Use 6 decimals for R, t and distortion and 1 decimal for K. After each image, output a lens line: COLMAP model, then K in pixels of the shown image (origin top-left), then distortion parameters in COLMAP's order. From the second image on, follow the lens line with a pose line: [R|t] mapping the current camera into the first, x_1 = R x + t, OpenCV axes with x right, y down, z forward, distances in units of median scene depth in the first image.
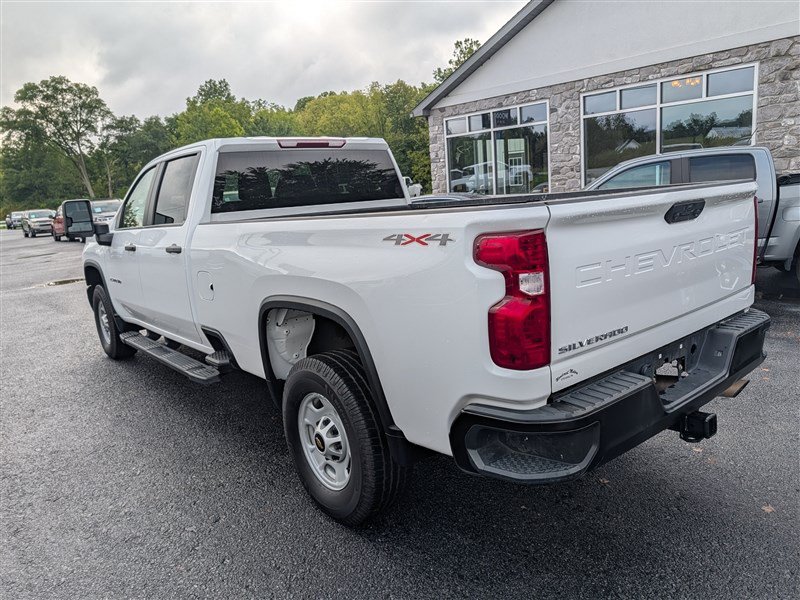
lens RADIAL K [[578.2, 0, 399.1], [0, 578.2, 289.2], [0, 0, 1]] dist [0.020202, -0.014864]
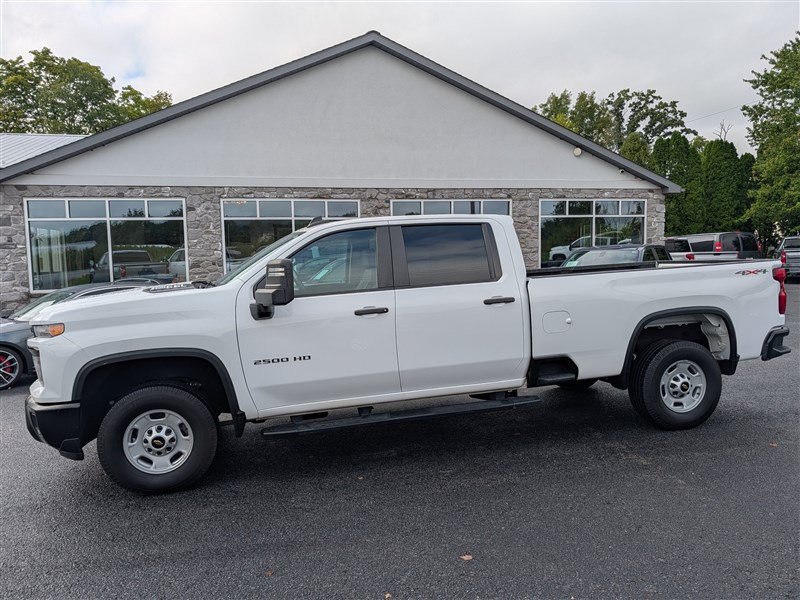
lens RADIAL K [[578.2, 0, 395.1], [0, 578.2, 297.7], [0, 0, 1]] dist [0.020202, -0.014864]
pose [[0.433988, -0.004265, 0.900909, -0.667315], [0.161515, 0.984156, -0.073146, -0.009277], [-0.886322, 0.177255, 0.427801, 0.291924]]
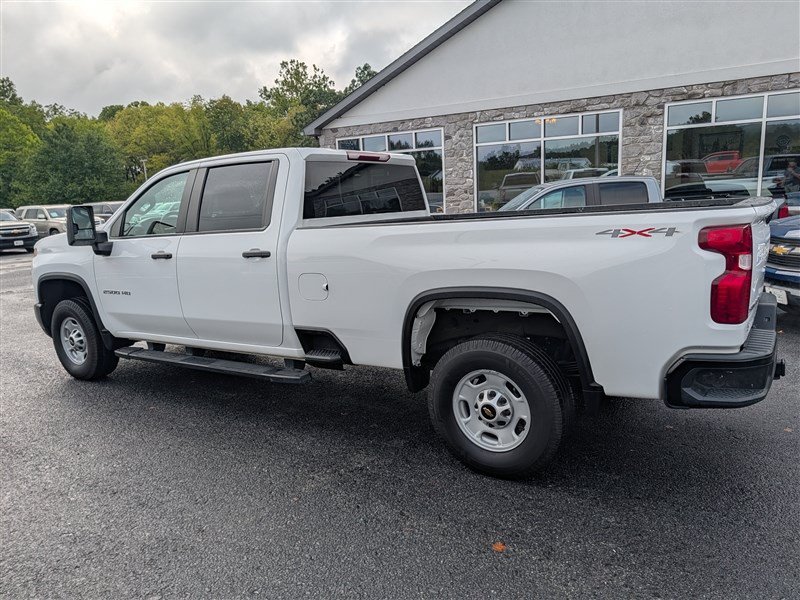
lens RADIAL K [[578.2, 0, 404.7], [0, 578.2, 301.4], [0, 0, 1]] dist [0.020202, -0.014864]
pose [[0.951553, -0.028224, 0.306188, -0.195756], [0.033135, 0.999392, -0.010851, 0.014710], [-0.305696, 0.020471, 0.951909, -0.019607]]
